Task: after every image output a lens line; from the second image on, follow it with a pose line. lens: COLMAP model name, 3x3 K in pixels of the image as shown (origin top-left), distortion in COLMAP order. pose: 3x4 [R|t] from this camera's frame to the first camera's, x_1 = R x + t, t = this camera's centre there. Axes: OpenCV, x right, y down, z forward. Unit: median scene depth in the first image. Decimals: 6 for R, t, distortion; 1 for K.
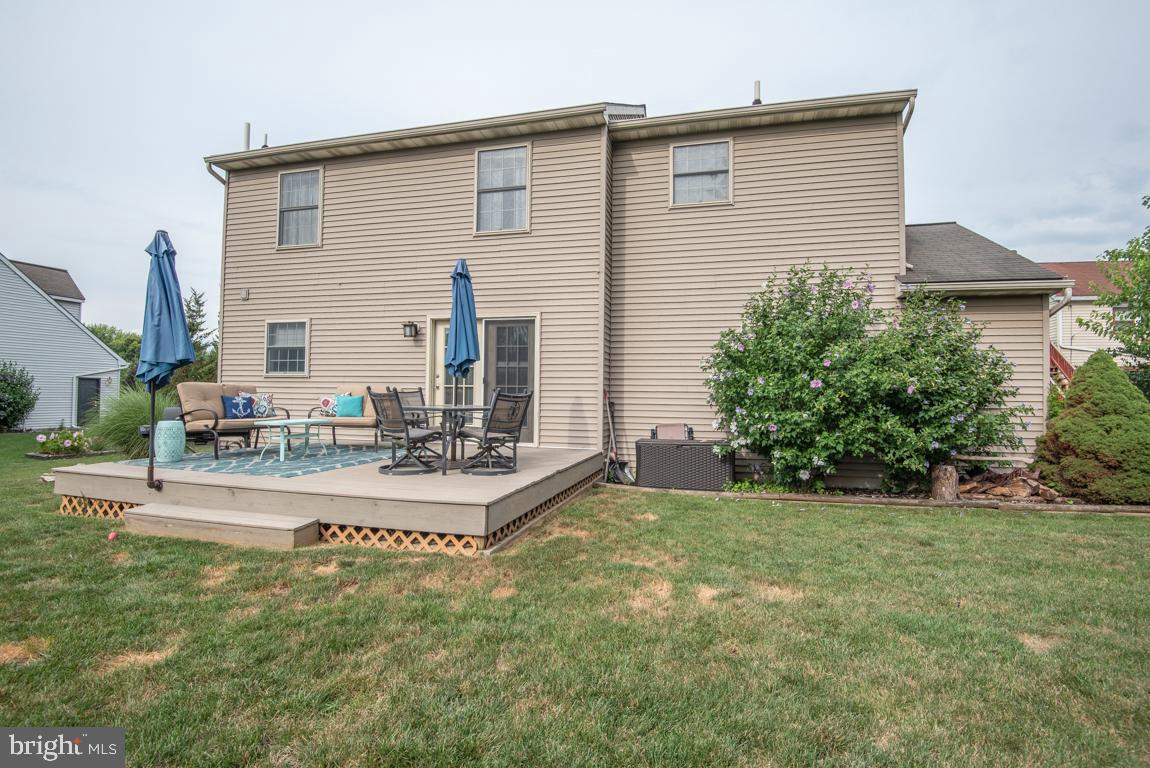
lens RADIAL K [[565.0, 0, 583.0], [0, 565.0, 383.5], [0, 0, 1]] dist [-0.029630, -0.006100]
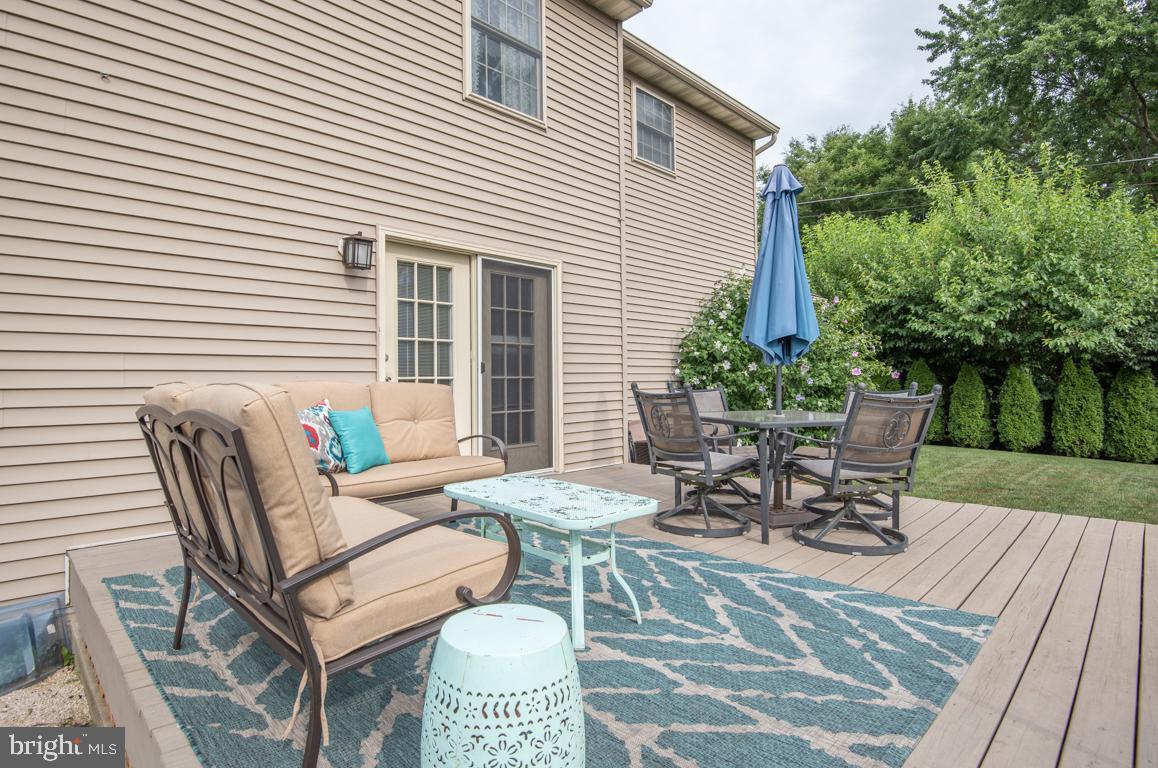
lens RADIAL K [[591.9, 0, 559.6], [0, 591.9, 363.0], [0, 0, 1]] dist [-0.025178, -0.007947]
pose [[0.517984, 0.009651, 0.855336, -0.665476], [-0.001330, 0.999944, -0.010477, -0.004041], [-0.855389, 0.004289, 0.517968, 0.675362]]
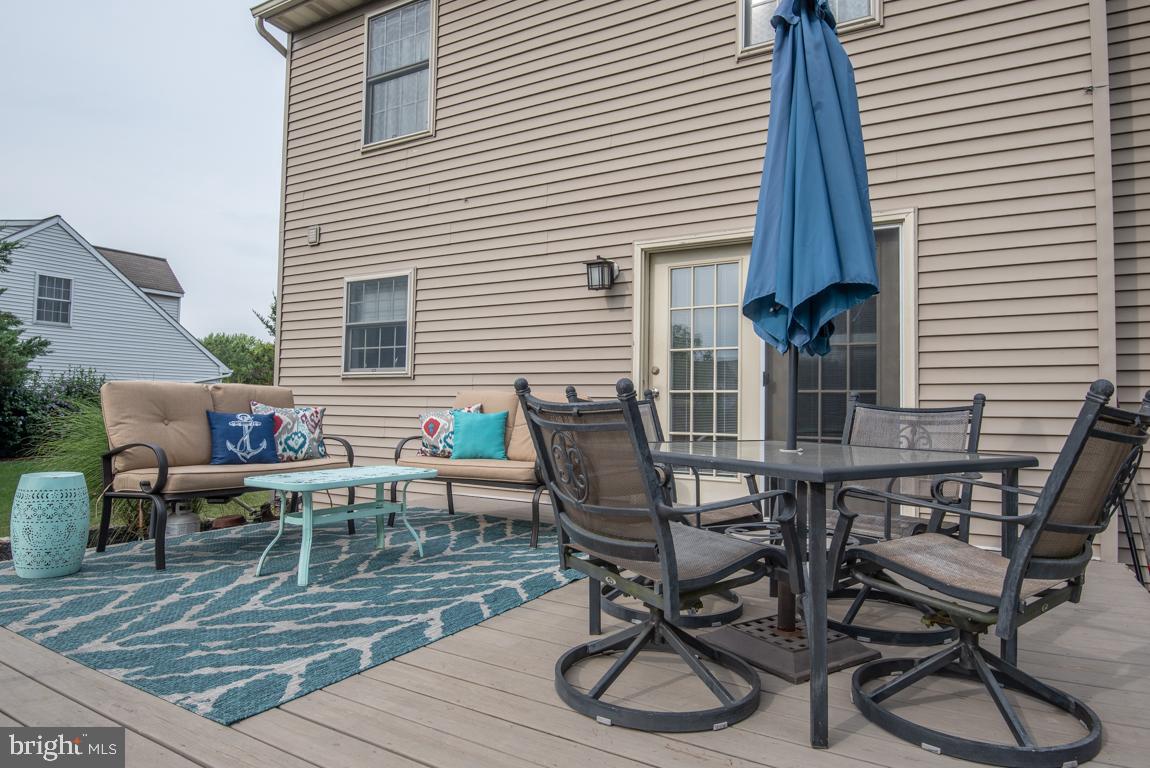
lens RADIAL K [[683.6, 0, 575.4], [0, 683.6, 388.6], [0, 0, 1]] dist [-0.012871, -0.002626]
pose [[0.961785, -0.005804, -0.273745, -0.182457], [0.002174, 0.999906, -0.013561, 0.010183], [0.273798, 0.012447, 0.961707, 0.473048]]
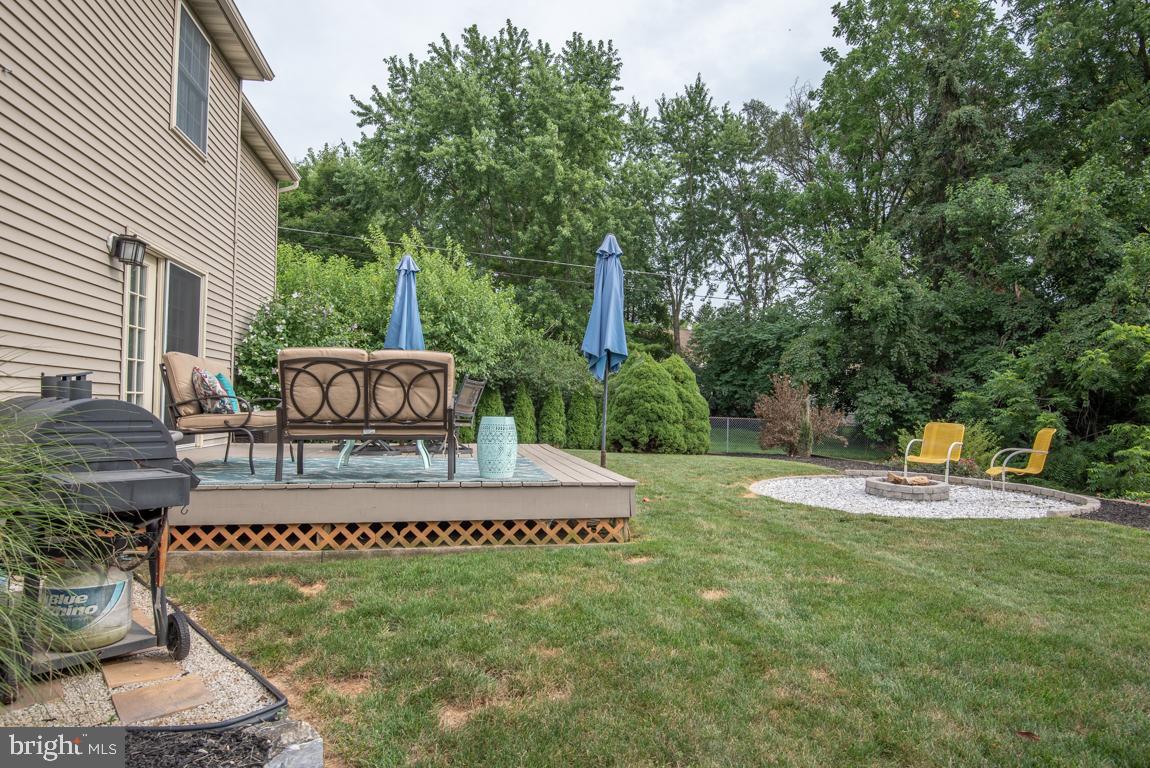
lens RADIAL K [[683.6, 0, 572.1], [0, 683.6, 386.7], [0, 0, 1]] dist [-0.012871, -0.002626]
pose [[-0.422261, 0.016404, 0.906326, -1.145190], [-0.034242, 0.998834, -0.034031, 0.045717], [-0.905827, -0.045404, -0.421207, 0.948722]]
